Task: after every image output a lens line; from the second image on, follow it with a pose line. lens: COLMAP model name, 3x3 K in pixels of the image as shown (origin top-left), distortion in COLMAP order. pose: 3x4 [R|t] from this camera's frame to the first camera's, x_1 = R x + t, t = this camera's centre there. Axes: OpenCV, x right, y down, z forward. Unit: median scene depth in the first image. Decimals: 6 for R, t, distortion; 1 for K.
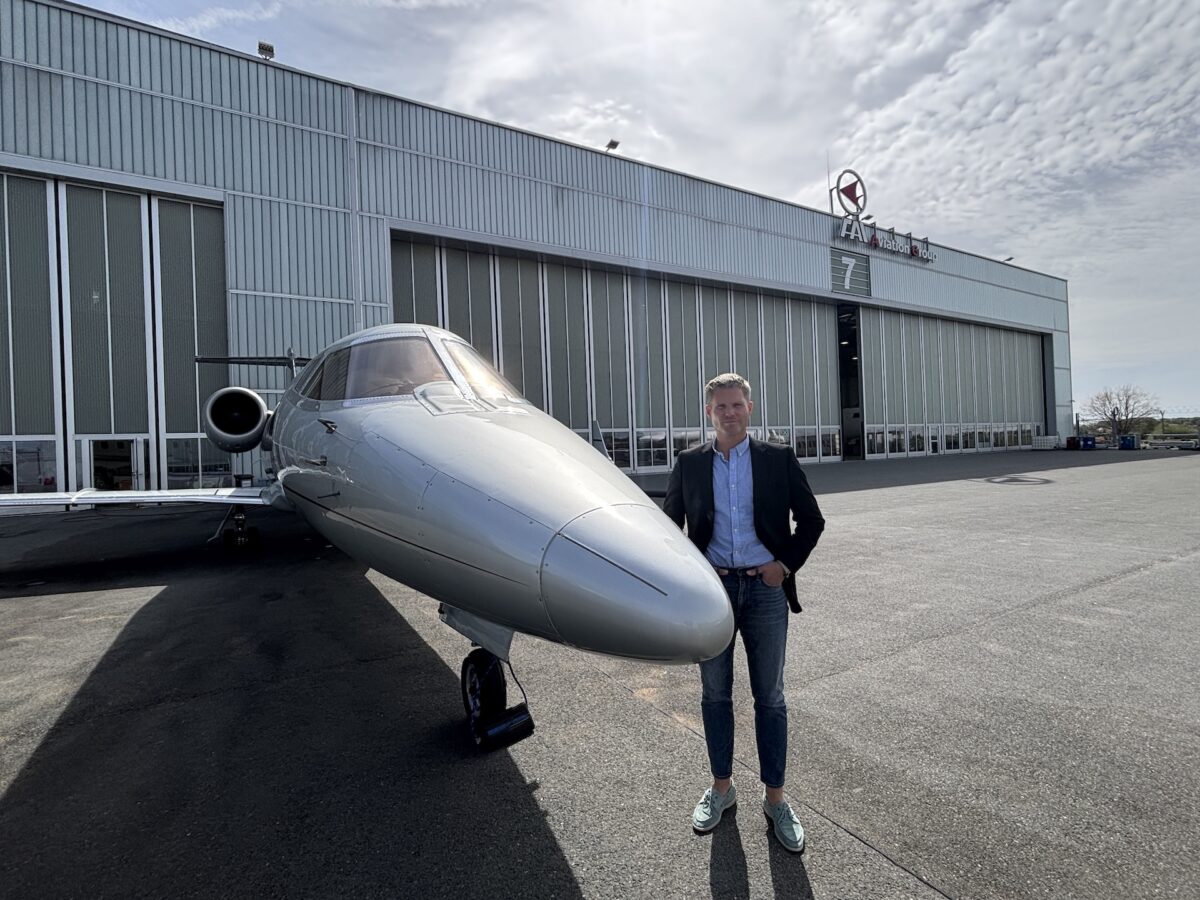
lens RADIAL K [[565.3, 0, 599.3], [0, 565.3, 449.0], [0, 0, 1]] dist [-0.002169, 0.000196]
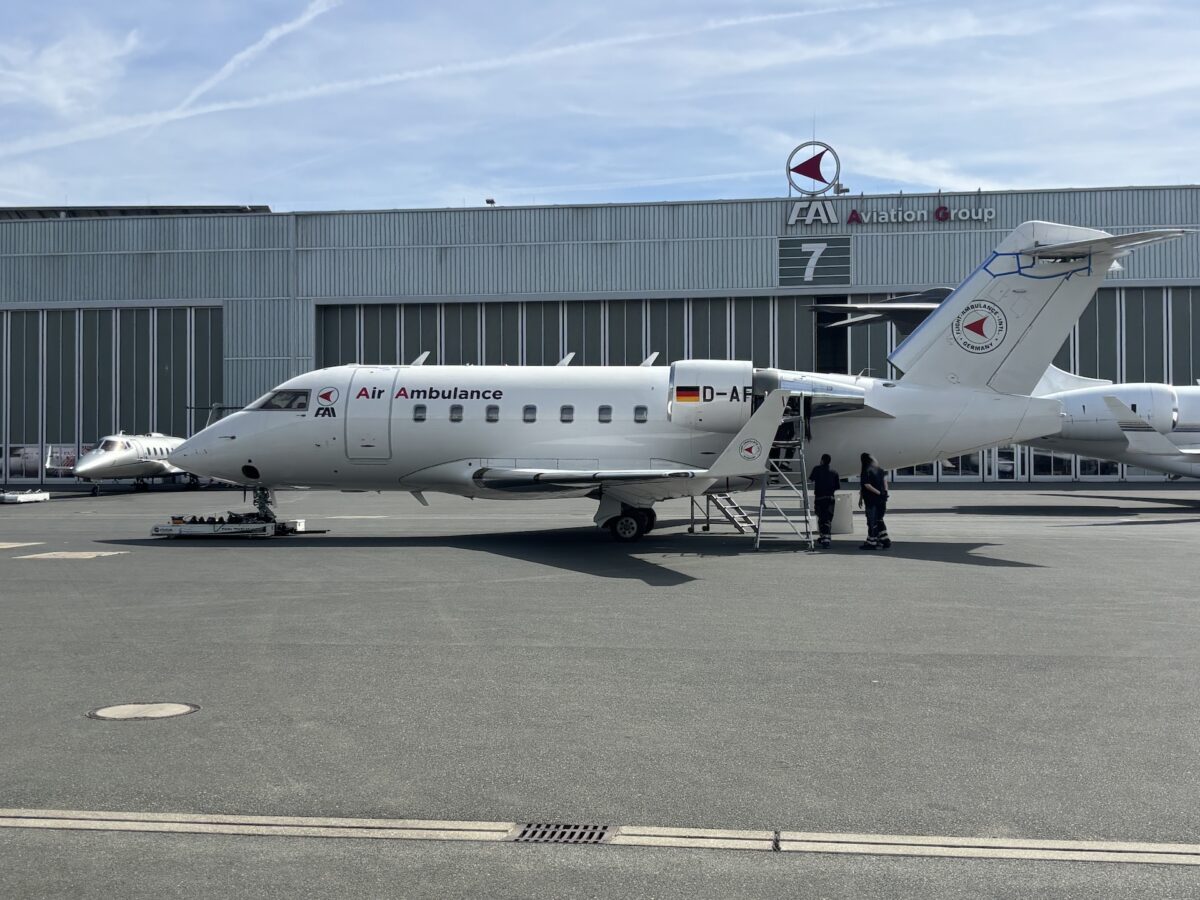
lens RADIAL K [[1535.6, 0, 600.8], [0, 1535.6, 450.2], [0, 0, 1]] dist [0.199853, 0.000000]
pose [[0.772612, 0.028014, -0.634260, 1.707542], [-0.026659, 0.999576, 0.011676, -0.048344], [0.634318, 0.007888, 0.773032, -1.012550]]
